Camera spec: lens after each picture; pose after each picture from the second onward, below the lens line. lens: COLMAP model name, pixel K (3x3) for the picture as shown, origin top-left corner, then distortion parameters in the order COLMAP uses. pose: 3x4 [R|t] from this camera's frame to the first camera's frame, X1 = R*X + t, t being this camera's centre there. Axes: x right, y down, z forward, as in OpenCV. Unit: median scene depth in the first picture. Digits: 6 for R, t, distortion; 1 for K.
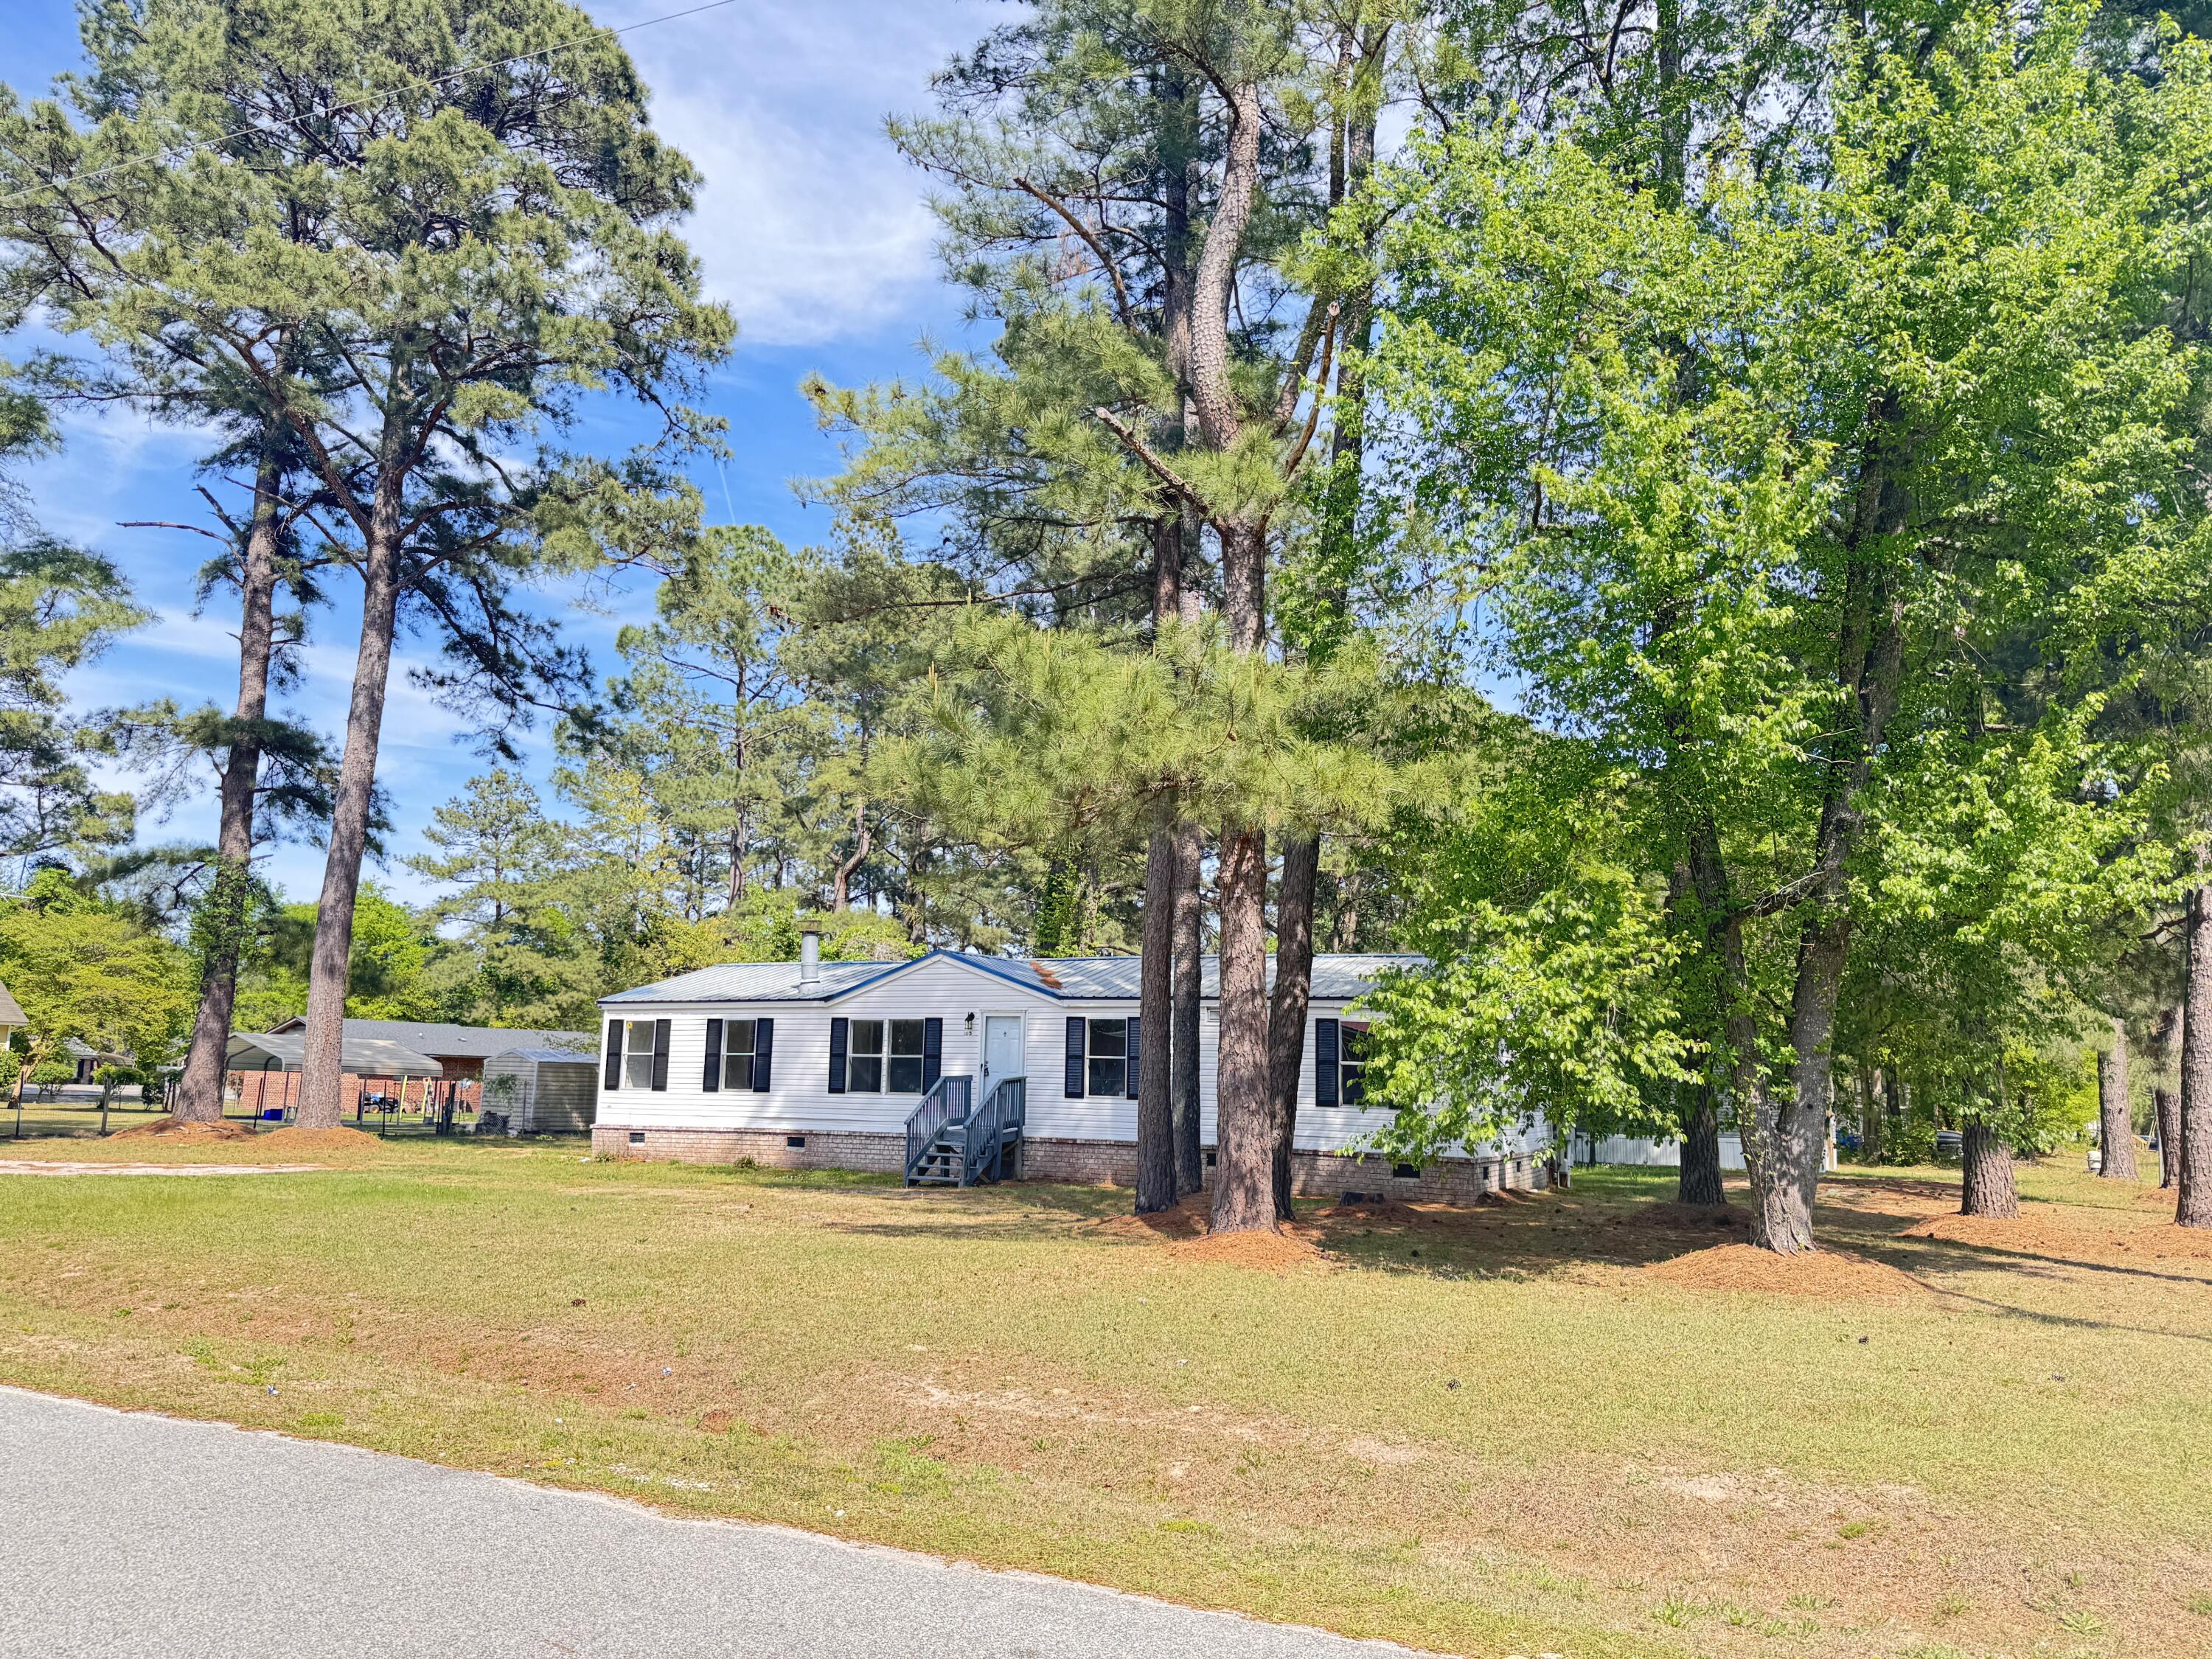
lens RADIAL K [[1573.4, 0, 1106.0], [0, 1573.4, 829.5], [0, 0, 1]] dist [0.129655, -0.149939]
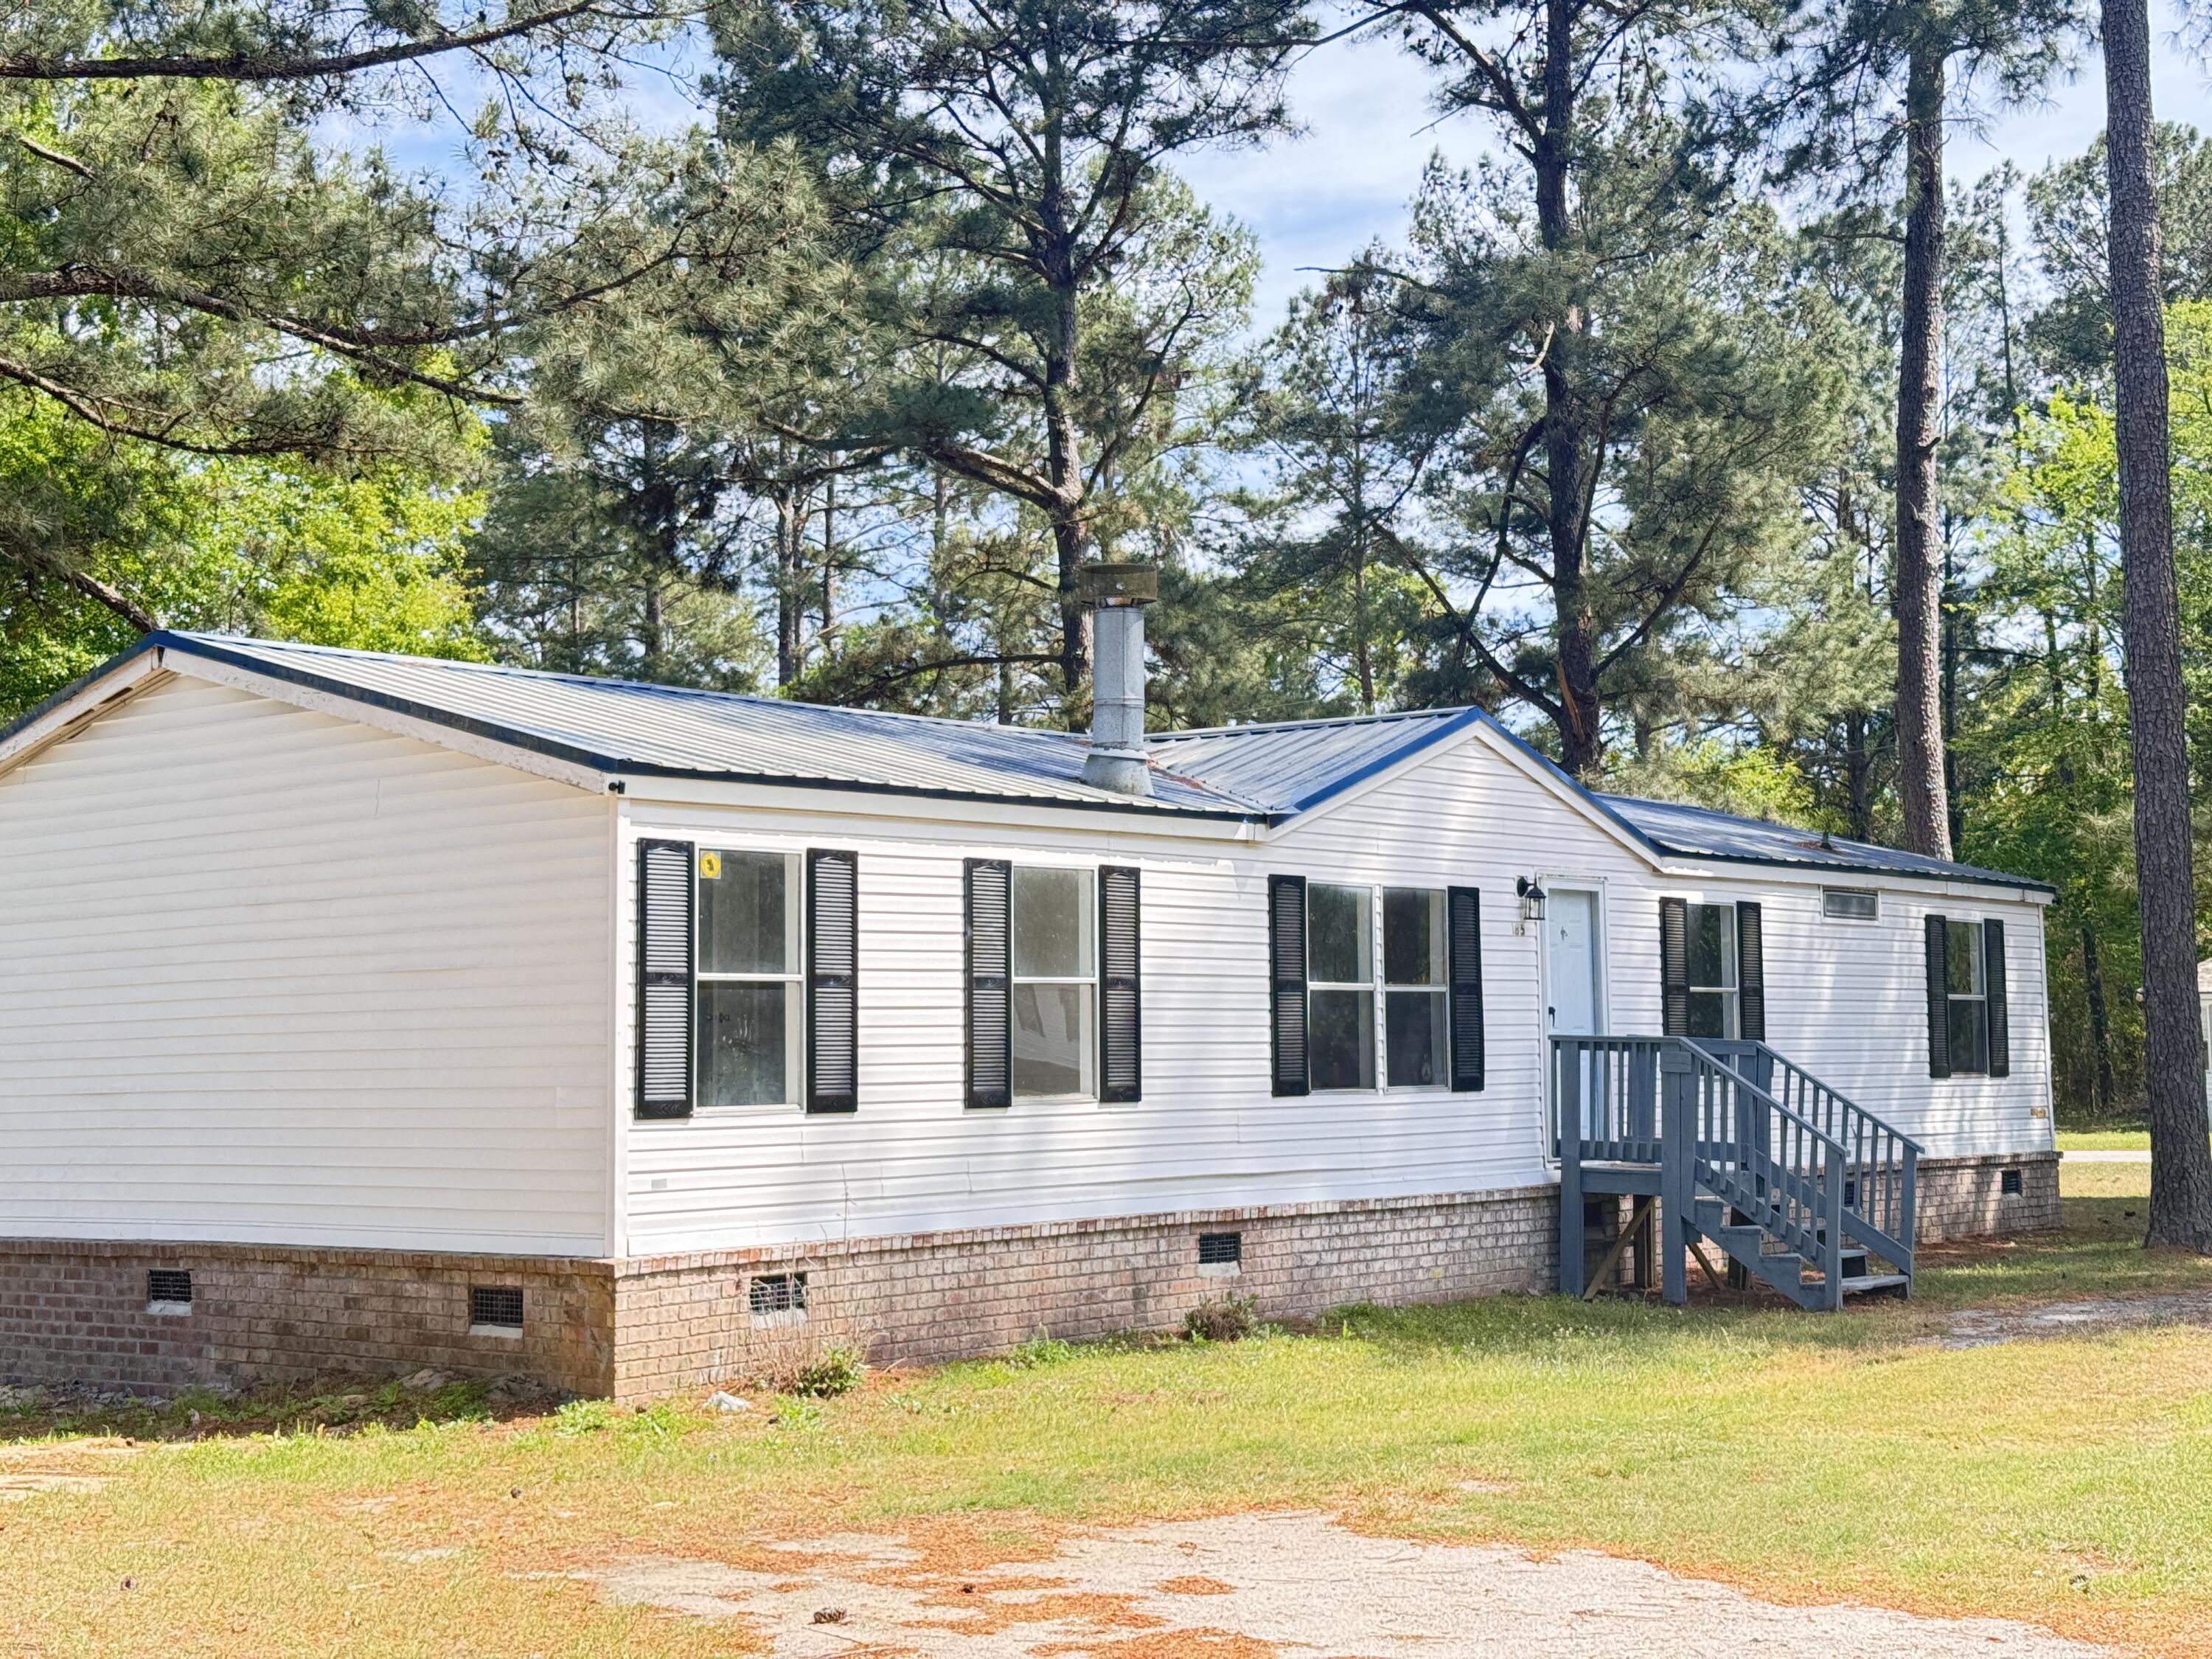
lens RADIAL K [[3148.4, 0, 1110.9], [0, 3148.4, 831.4], [0, 0, 1]] dist [0.144078, -0.184021]
pose [[0.249317, 0.052732, 0.966985, -0.838975], [-0.123578, 0.992086, -0.022239, 0.130237], [-0.960505, -0.113954, 0.253860, 0.872937]]
